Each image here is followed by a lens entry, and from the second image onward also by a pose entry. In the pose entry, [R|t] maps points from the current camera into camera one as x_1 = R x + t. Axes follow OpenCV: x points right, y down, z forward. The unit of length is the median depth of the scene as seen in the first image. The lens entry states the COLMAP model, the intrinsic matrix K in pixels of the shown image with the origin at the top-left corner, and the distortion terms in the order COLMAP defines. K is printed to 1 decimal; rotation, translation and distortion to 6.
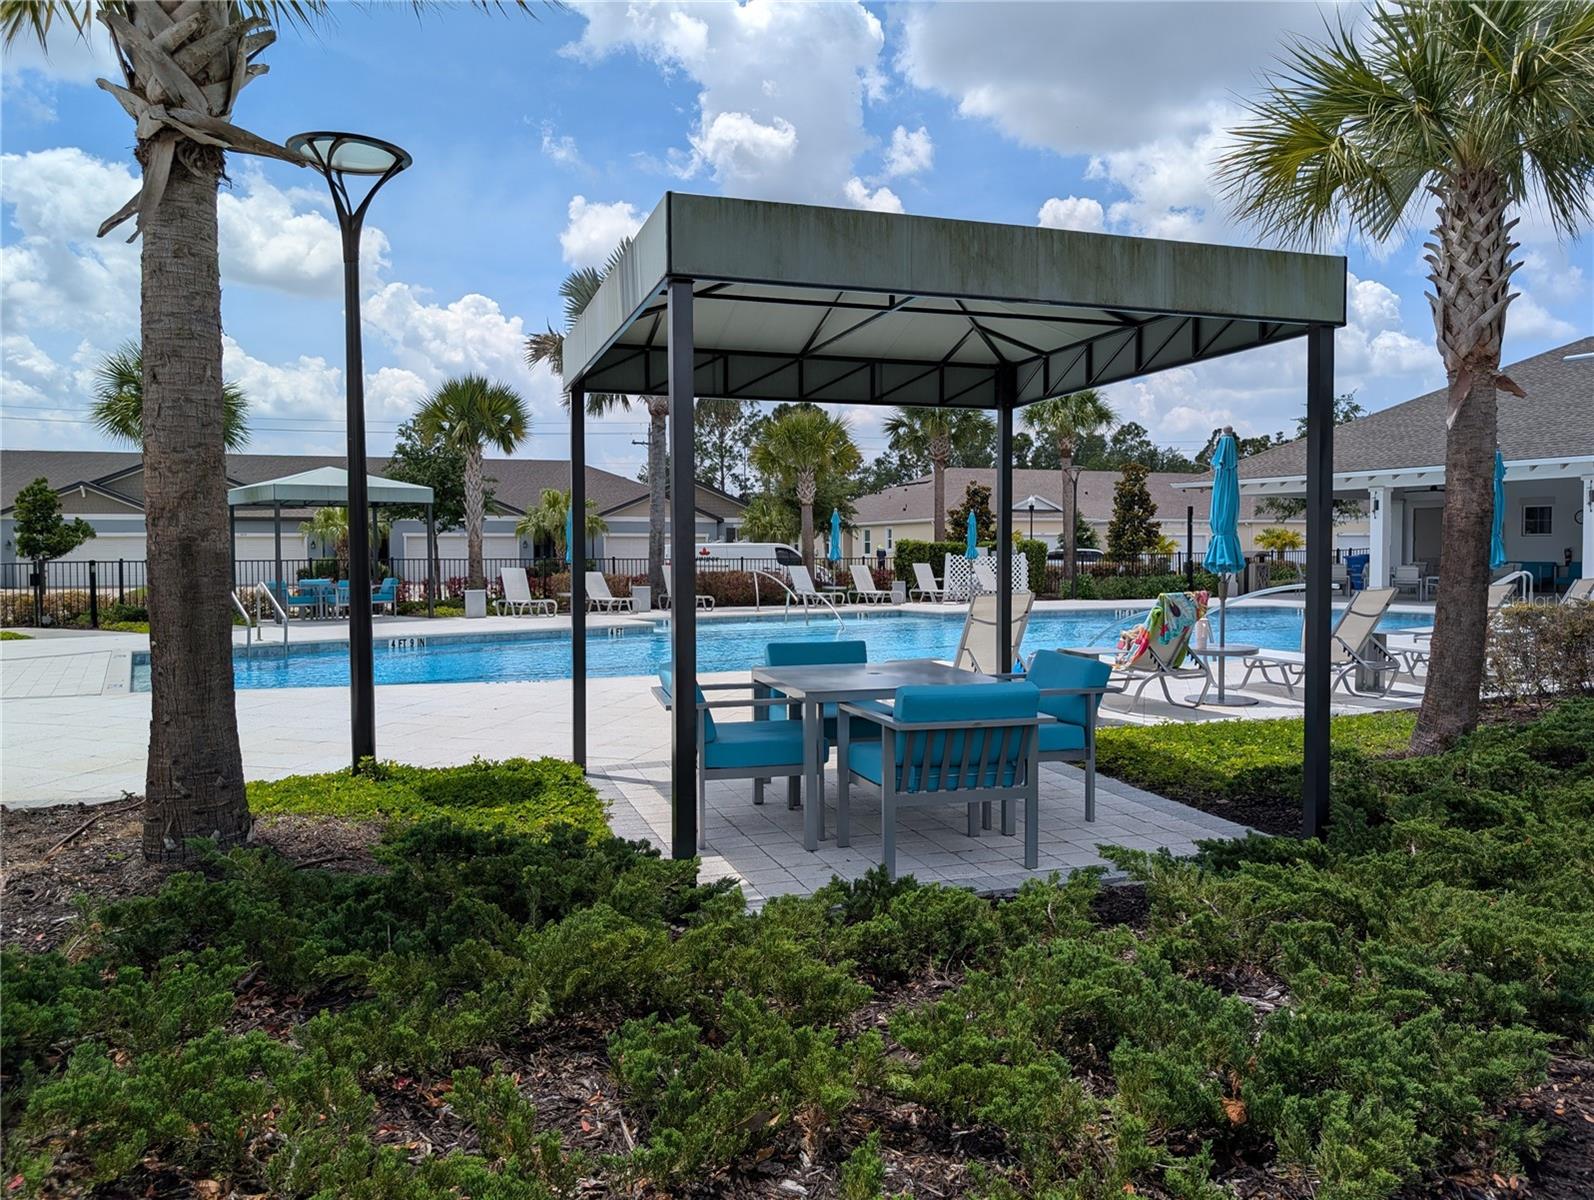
lens RADIAL K [[1123.6, 0, 797.0], [0, 1123.6, 600.0], [0, 0, 1]] dist [0.022628, -0.010026]
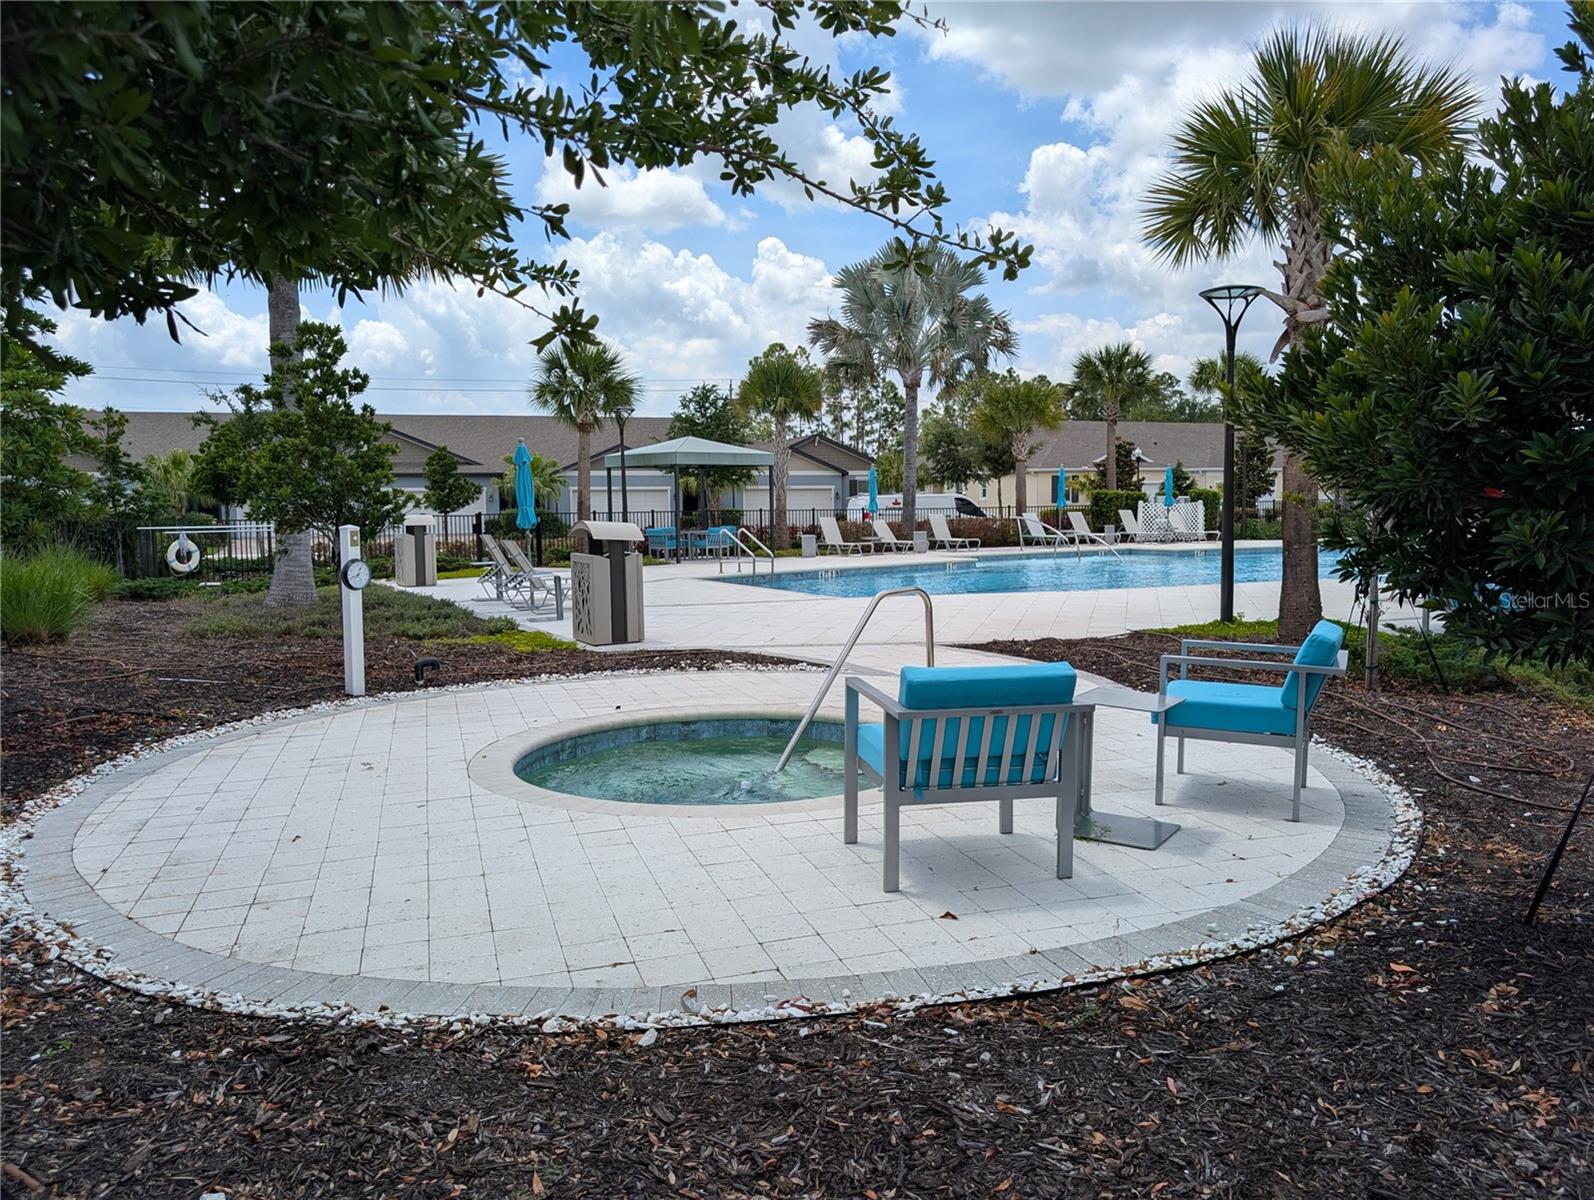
lens RADIAL K [[1123.6, 0, 797.0], [0, 1123.6, 600.0], [0, 0, 1]] dist [0.022628, -0.010026]
pose [[0.999662, -0.010125, 0.023927, -0.317171], [0.009054, 0.998971, 0.044441, 0.007775], [-0.024352, -0.044210, 0.998725, -0.217796]]
